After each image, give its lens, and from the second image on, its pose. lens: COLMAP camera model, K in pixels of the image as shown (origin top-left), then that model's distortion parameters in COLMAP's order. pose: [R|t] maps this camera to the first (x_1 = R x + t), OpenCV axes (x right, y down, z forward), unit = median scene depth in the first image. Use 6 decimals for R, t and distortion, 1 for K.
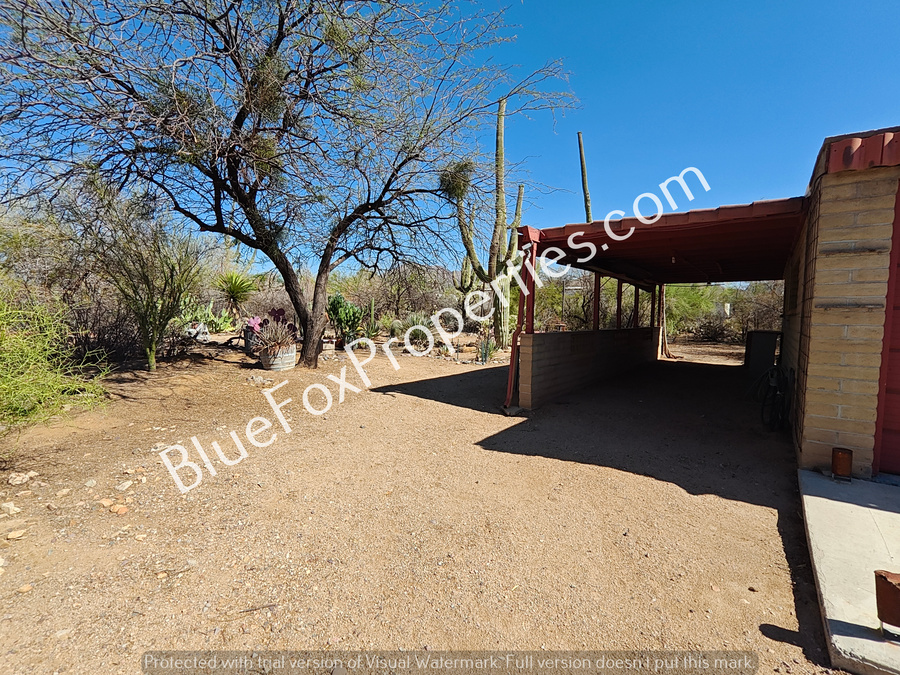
lens RADIAL K [[433.2, 0, 451.5], [0, 433.2, 339.0], [0, 0, 1]] dist [0.002303, 0.003547]
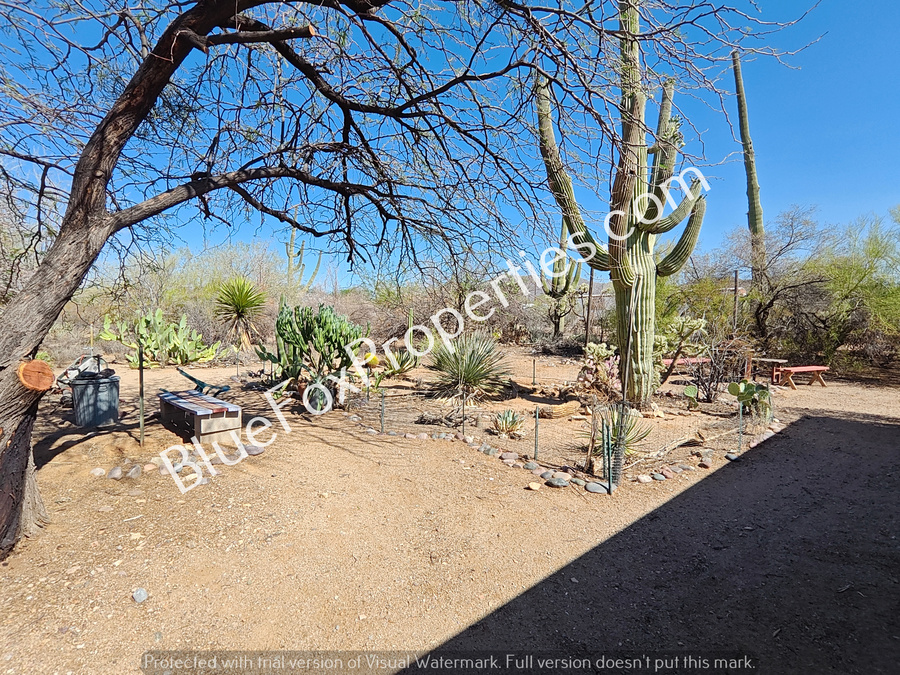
lens RADIAL K [[433.2, 0, 447.1], [0, 433.2, 340.7], [0, 0, 1]] dist [0.002303, 0.003547]
pose [[0.974917, -0.008825, -0.222394, 0.020432], [0.003632, 0.999711, -0.023747, -0.041185], [0.222539, 0.022344, 0.974668, 0.502423]]
